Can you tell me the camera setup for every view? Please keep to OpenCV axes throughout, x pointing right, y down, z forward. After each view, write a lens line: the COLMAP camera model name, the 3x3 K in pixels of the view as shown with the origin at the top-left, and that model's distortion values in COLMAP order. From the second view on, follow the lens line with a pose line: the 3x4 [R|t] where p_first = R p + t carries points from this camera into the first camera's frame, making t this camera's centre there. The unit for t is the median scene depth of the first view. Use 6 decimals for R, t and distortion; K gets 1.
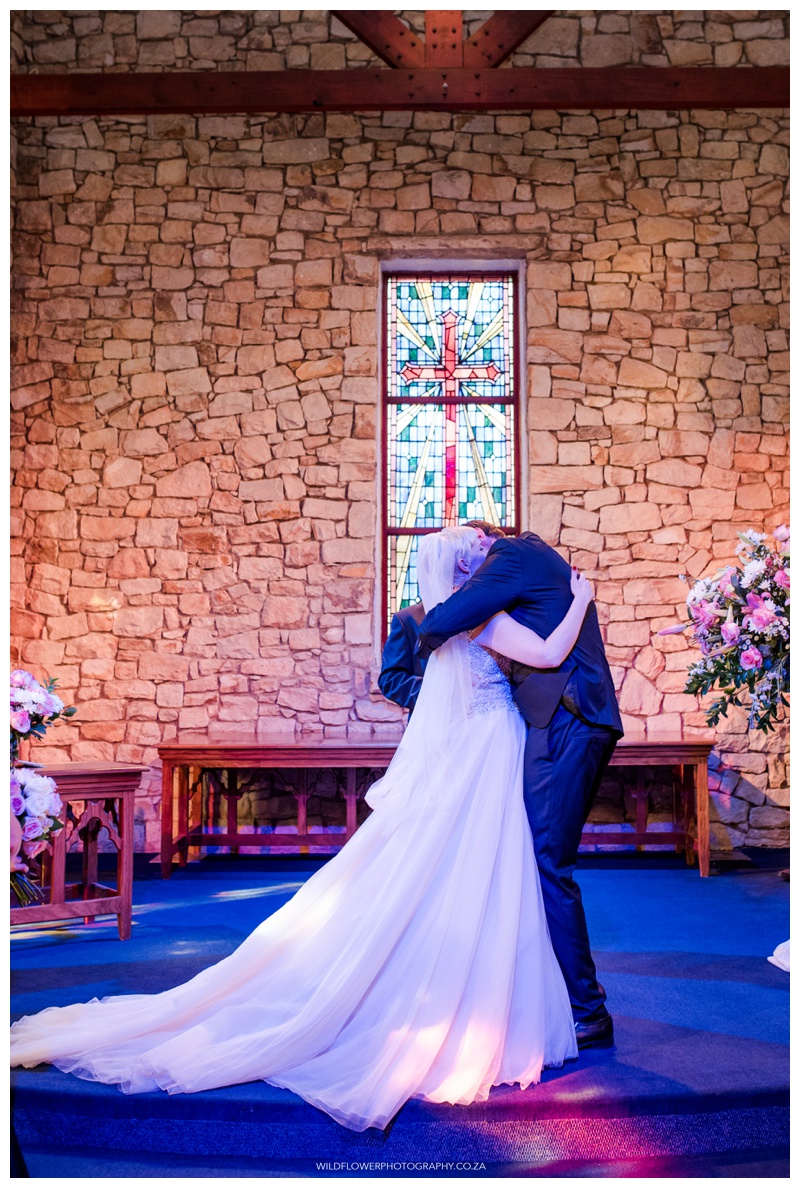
lens RADIAL K [[1116.8, 0, 400.0], [0, 1116.8, 594.0], [0, 0, 1]] dist [-0.056430, 0.067206]
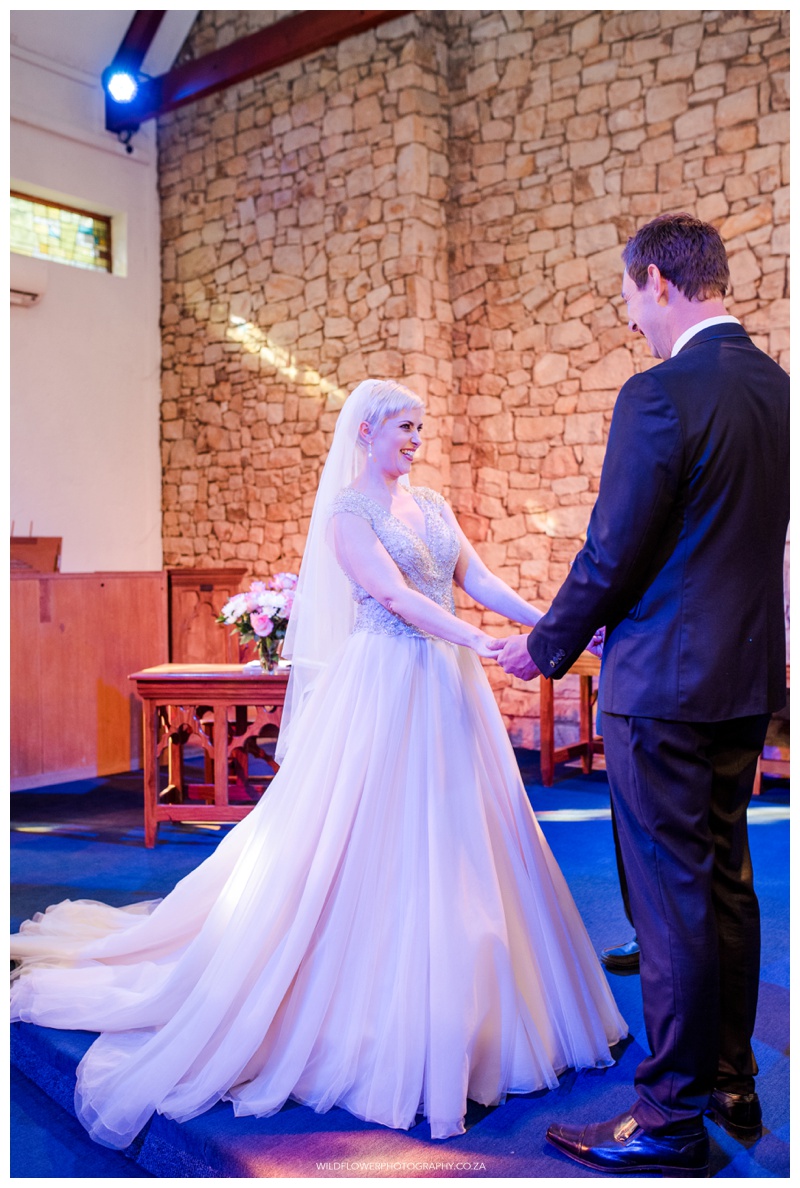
lens RADIAL K [[1116.8, 0, 400.0], [0, 1116.8, 594.0], [0, 0, 1]] dist [-0.056430, 0.067206]
pose [[0.777059, 0.014131, -0.629269, 0.263553], [0.064783, 0.992643, 0.102289, -0.021822], [0.626085, -0.120250, 0.770427, 0.140348]]
